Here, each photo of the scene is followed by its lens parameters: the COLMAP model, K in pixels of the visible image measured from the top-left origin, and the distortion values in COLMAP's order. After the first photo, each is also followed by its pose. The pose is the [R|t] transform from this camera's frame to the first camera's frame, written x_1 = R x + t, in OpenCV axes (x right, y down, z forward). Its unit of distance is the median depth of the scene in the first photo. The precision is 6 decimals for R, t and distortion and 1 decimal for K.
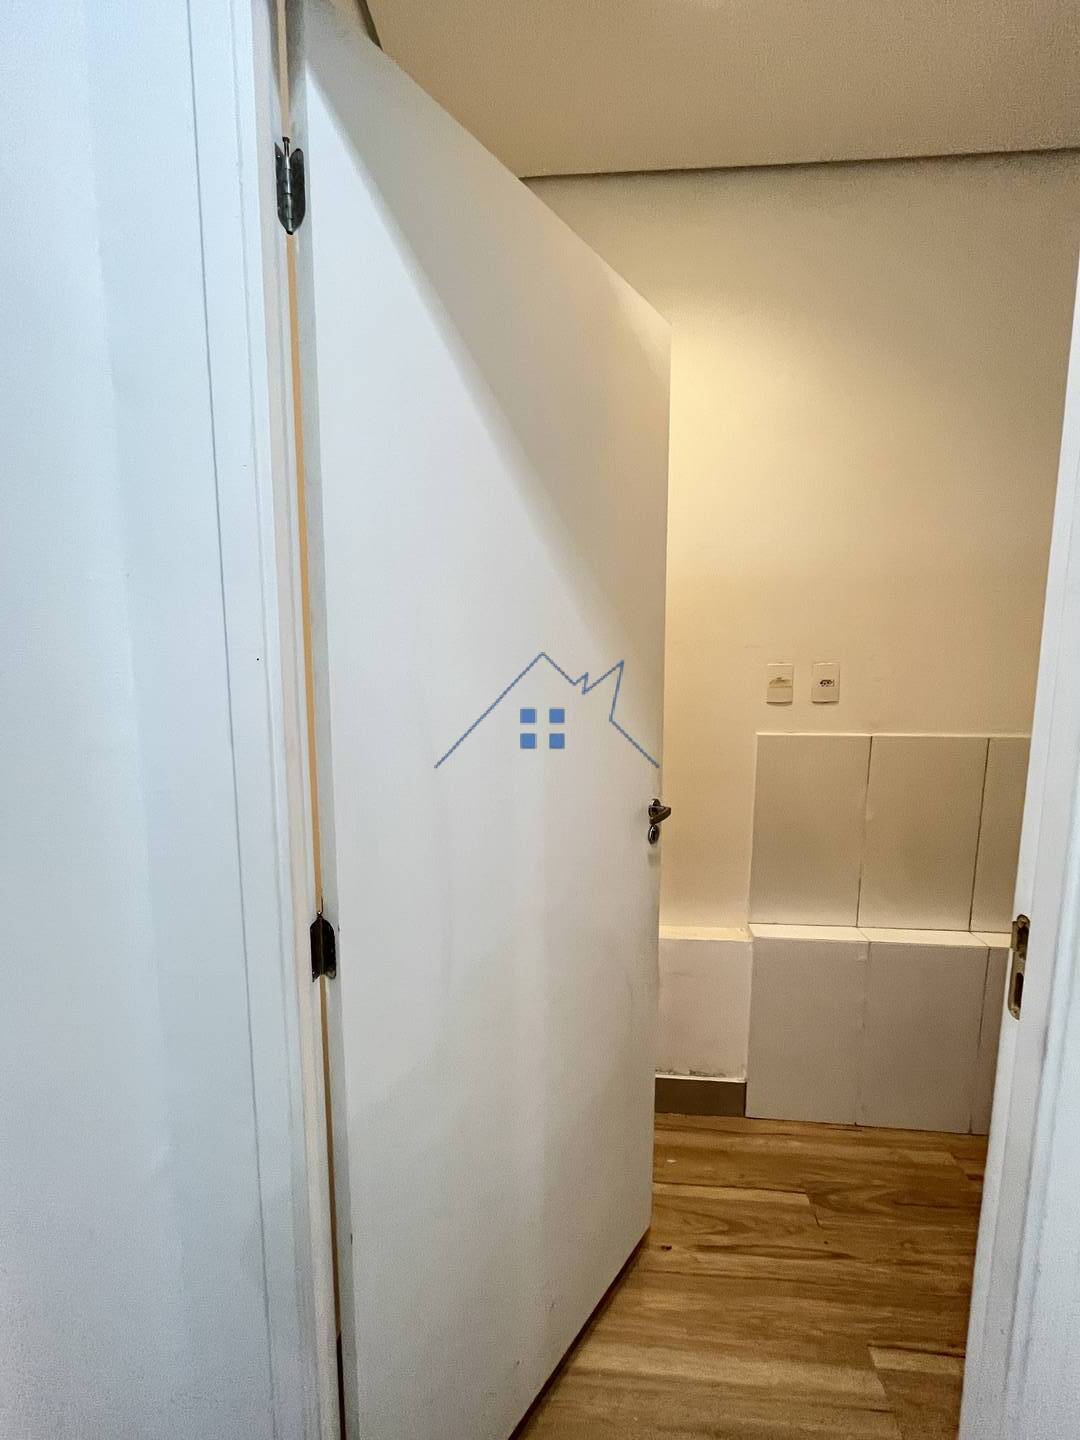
lens RADIAL K [[582.6, 0, 538.8], [0, 582.6, 721.6], [0, 0, 1]] dist [-0.001192, -0.000433]
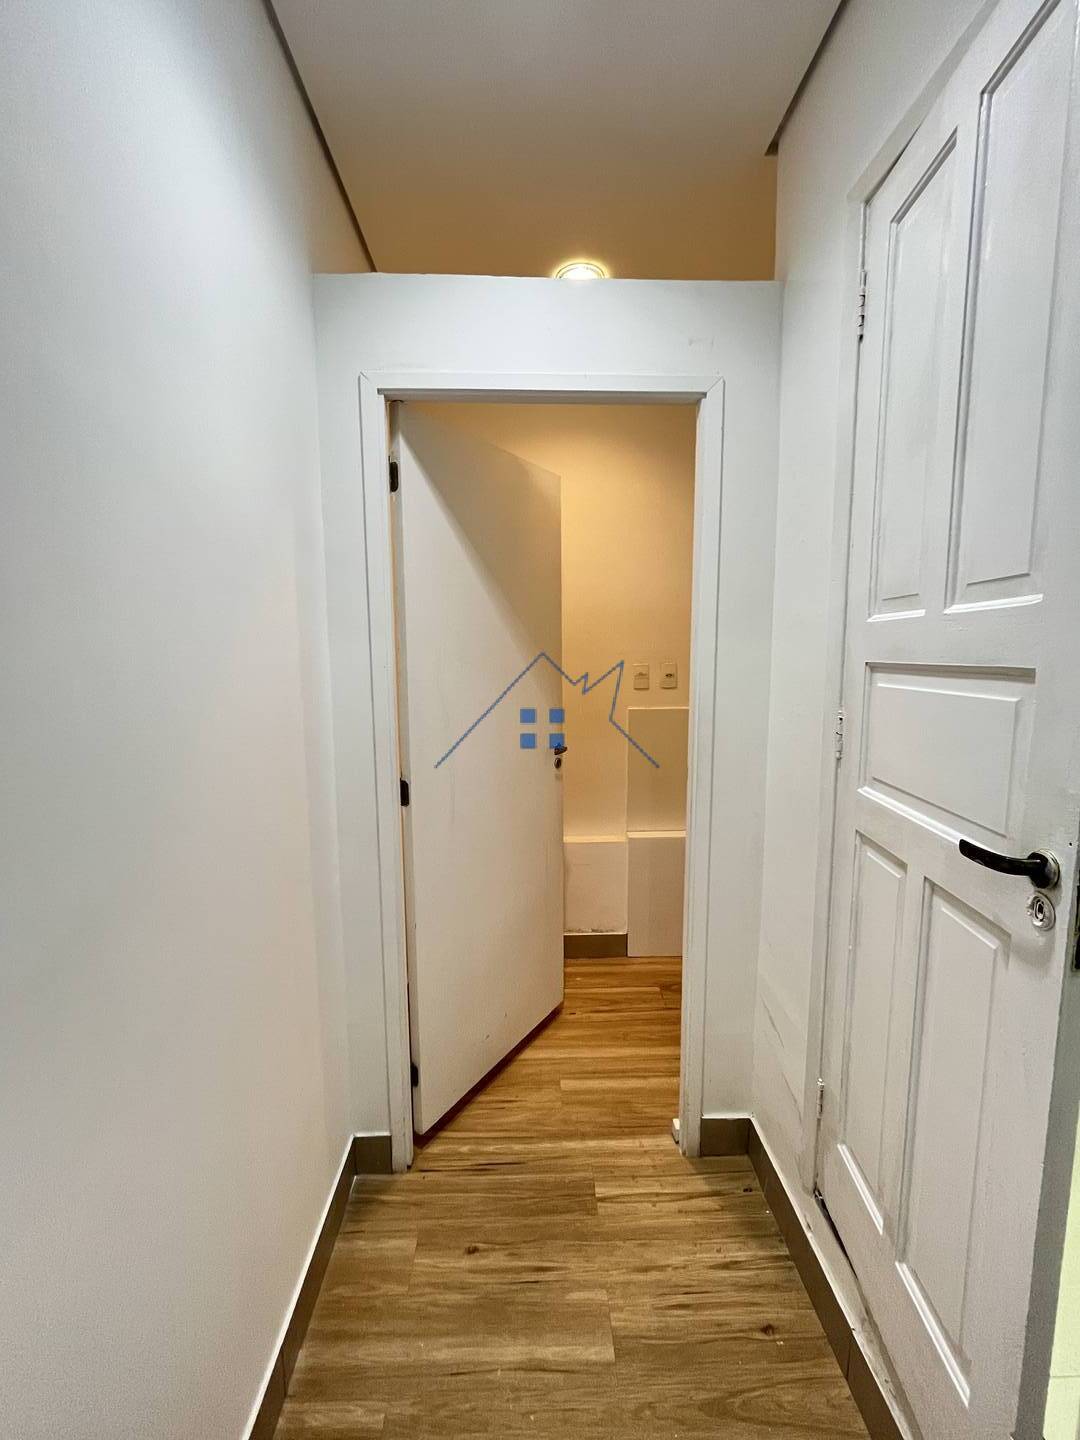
lens RADIAL K [[582.6, 0, 542.2], [0, 582.6, 720.1], [0, 0, 1]] dist [-0.001192, -0.000433]
pose [[0.993404, -0.020664, 0.112791, -0.036412], [0.020351, 0.999785, 0.003925, 0.045152], [-0.112848, -0.001604, 0.993611, -0.582269]]
